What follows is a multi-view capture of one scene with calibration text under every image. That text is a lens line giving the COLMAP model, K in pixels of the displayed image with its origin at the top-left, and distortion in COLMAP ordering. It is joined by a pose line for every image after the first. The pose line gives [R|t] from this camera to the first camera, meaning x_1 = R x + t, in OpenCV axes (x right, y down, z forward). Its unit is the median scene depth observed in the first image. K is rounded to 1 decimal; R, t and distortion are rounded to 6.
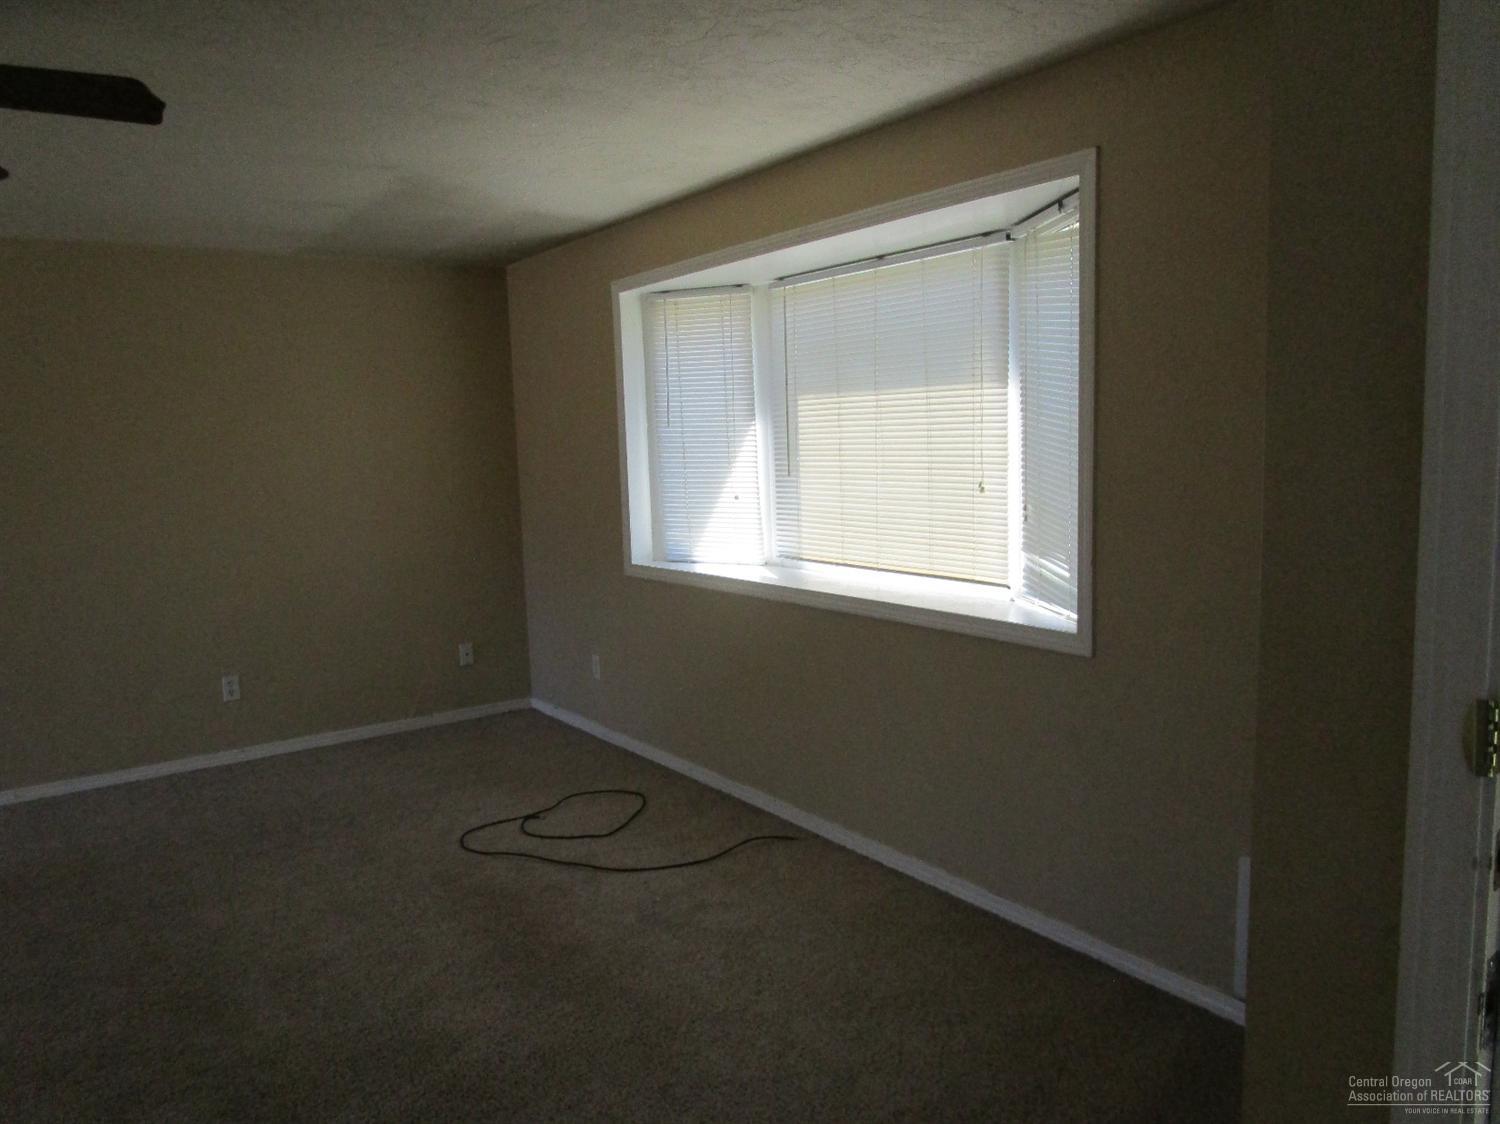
lens RADIAL K [[1116.8, 0, 741.9], [0, 1116.8, 568.5], [0, 0, 1]] dist [-0.000254, 0.000561]
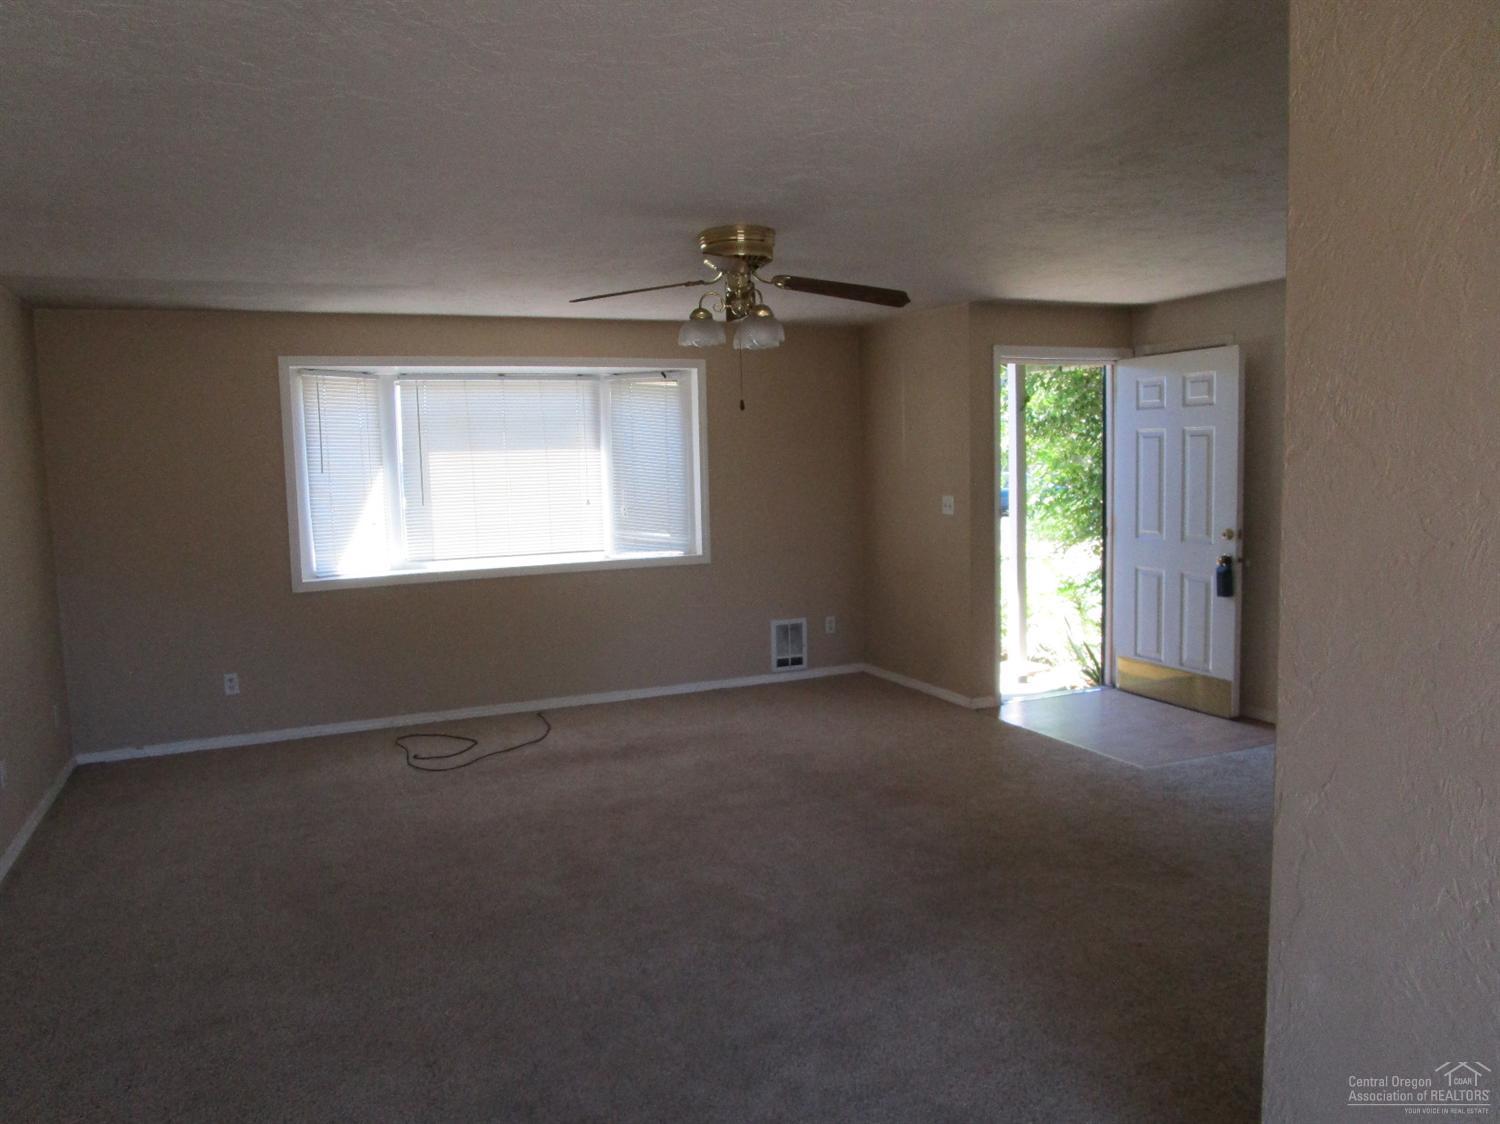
lens RADIAL K [[1066.7, 0, 750.0], [0, 1066.7, 562.0], [0, 0, 1]] dist [-0.005472, -0.001045]
pose [[0.166670, -0.057163, 0.984354, -1.200395], [0.147702, 0.988501, 0.032395, 0.009614], [-0.974887, 0.139992, 0.173196, 0.312529]]
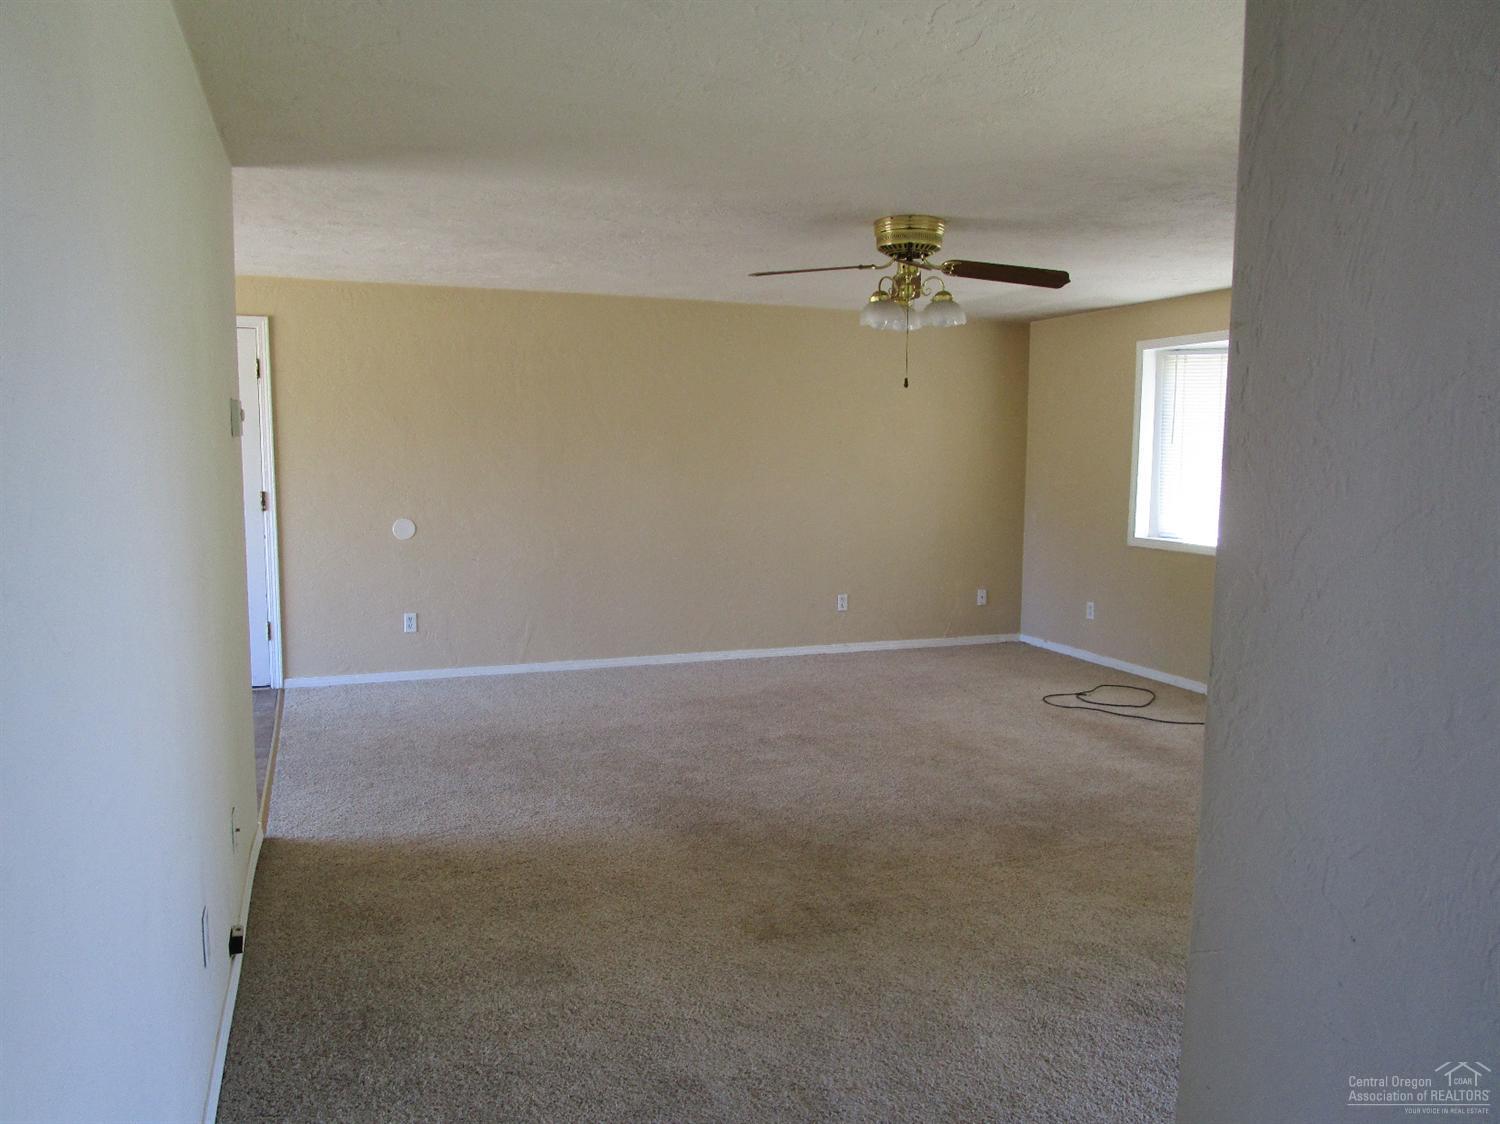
lens RADIAL K [[1116.8, 0, 741.9], [0, 1116.8, 568.5], [0, 0, 1]] dist [-0.000254, 0.000561]
pose [[0.970224, 0.074431, -0.230490, -0.258369], [-0.076182, 0.997093, 0.001309, 0.072753], [0.229917, 0.016289, 0.973074, -0.519326]]
